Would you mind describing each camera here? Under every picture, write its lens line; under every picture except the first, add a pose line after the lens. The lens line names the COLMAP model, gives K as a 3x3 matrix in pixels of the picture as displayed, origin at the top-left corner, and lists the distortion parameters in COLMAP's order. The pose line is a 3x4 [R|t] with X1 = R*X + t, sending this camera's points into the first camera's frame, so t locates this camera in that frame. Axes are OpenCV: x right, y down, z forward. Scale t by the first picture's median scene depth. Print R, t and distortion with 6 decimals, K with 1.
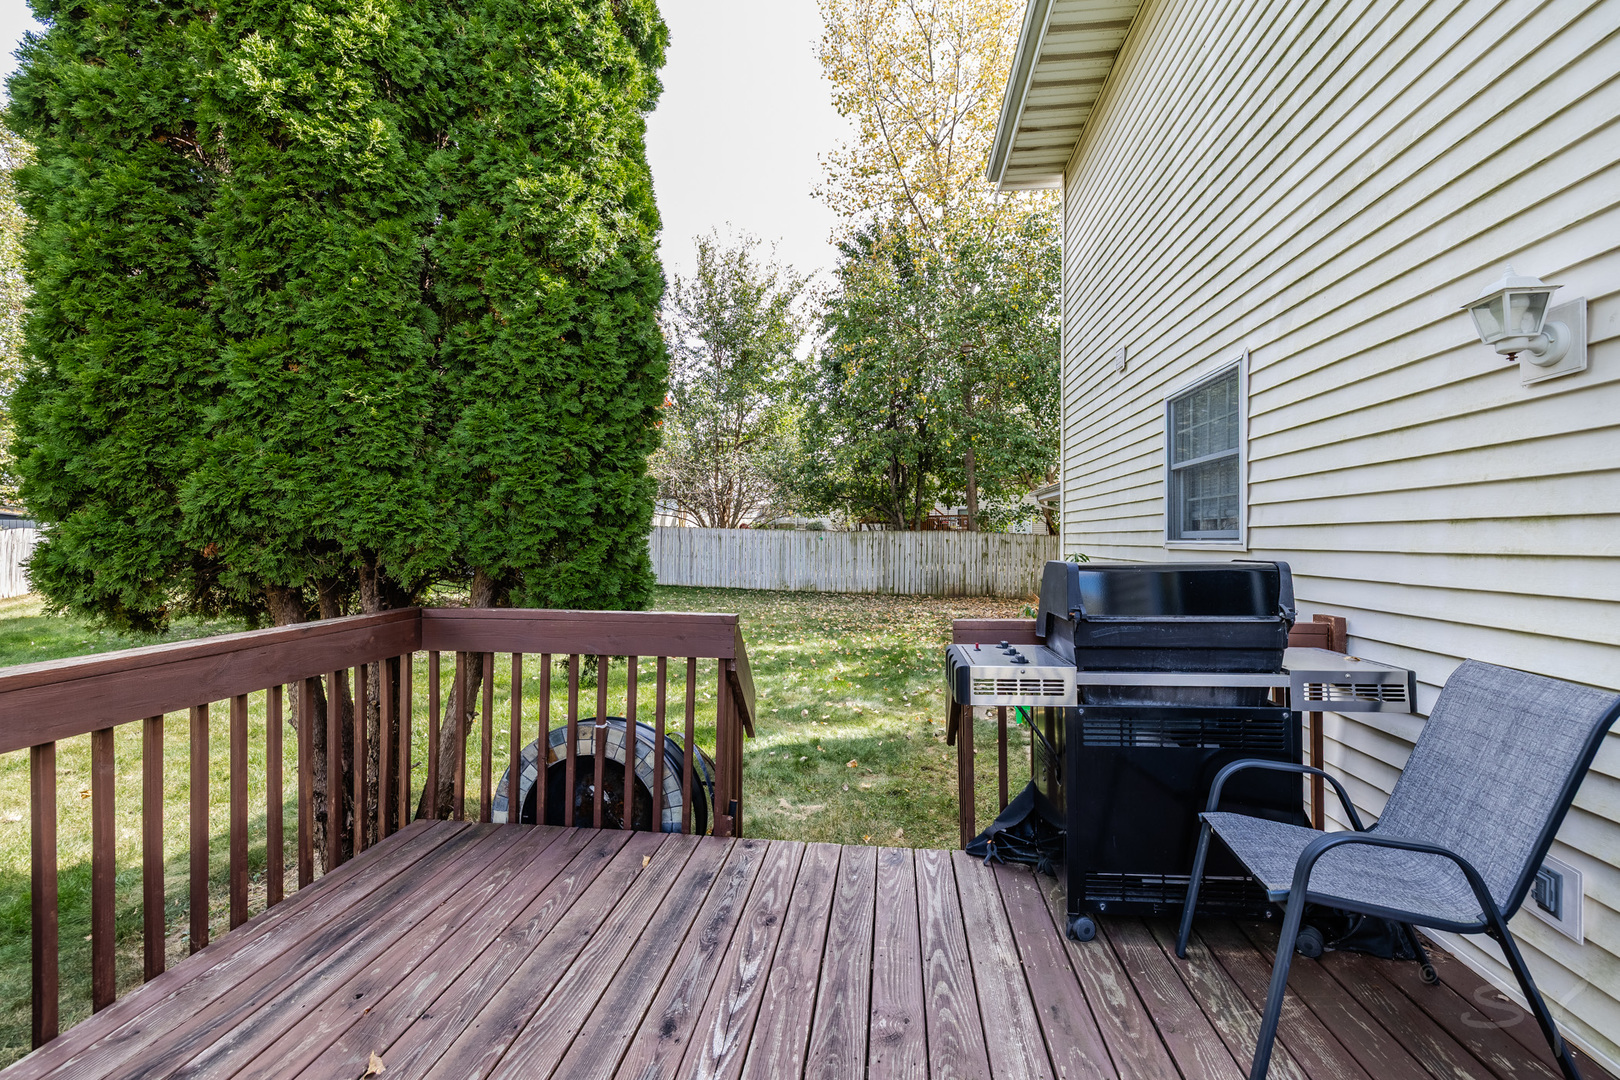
lens RADIAL K [[682.3, 0, 811.6], [0, 682.3, 535.1], [0, 0, 1]] dist [-0.001800, -0.000434]
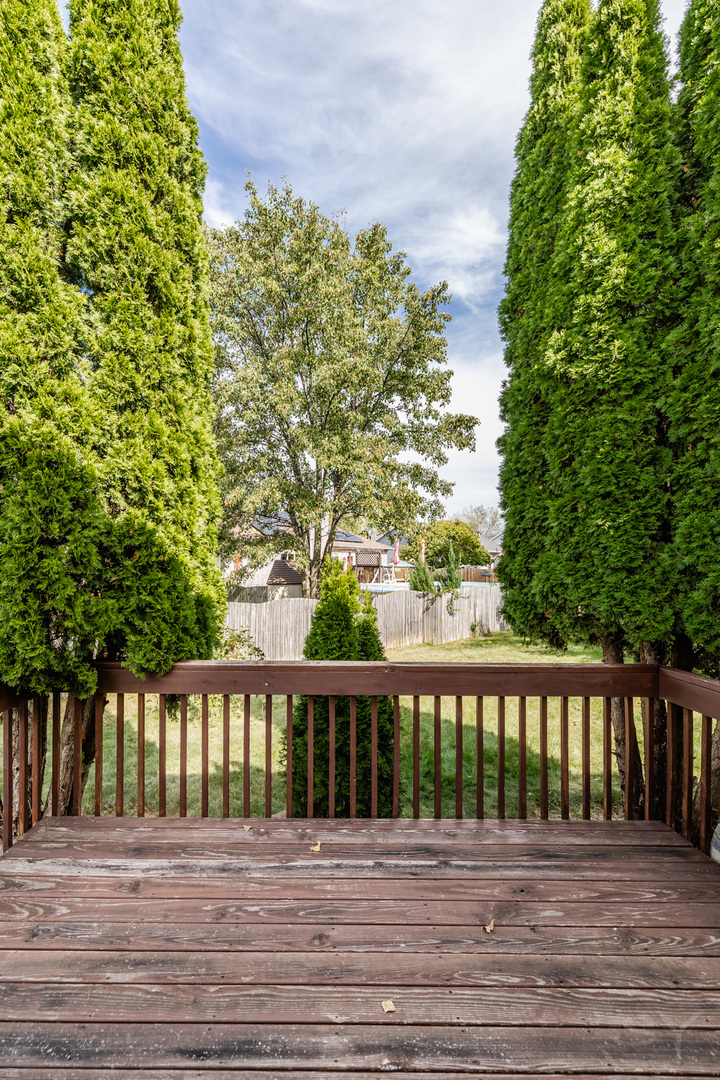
lens RADIAL K [[506.0, 0, 361.4], [0, 506.0, 545.2], [0, 0, 1]] dist [-0.000622, -0.000009]
pose [[0.120003, -0.019557, -0.992581, 0.419214], [-0.008929, 0.999744, -0.020778, -0.125021], [0.992733, 0.011356, 0.119798, 0.308507]]
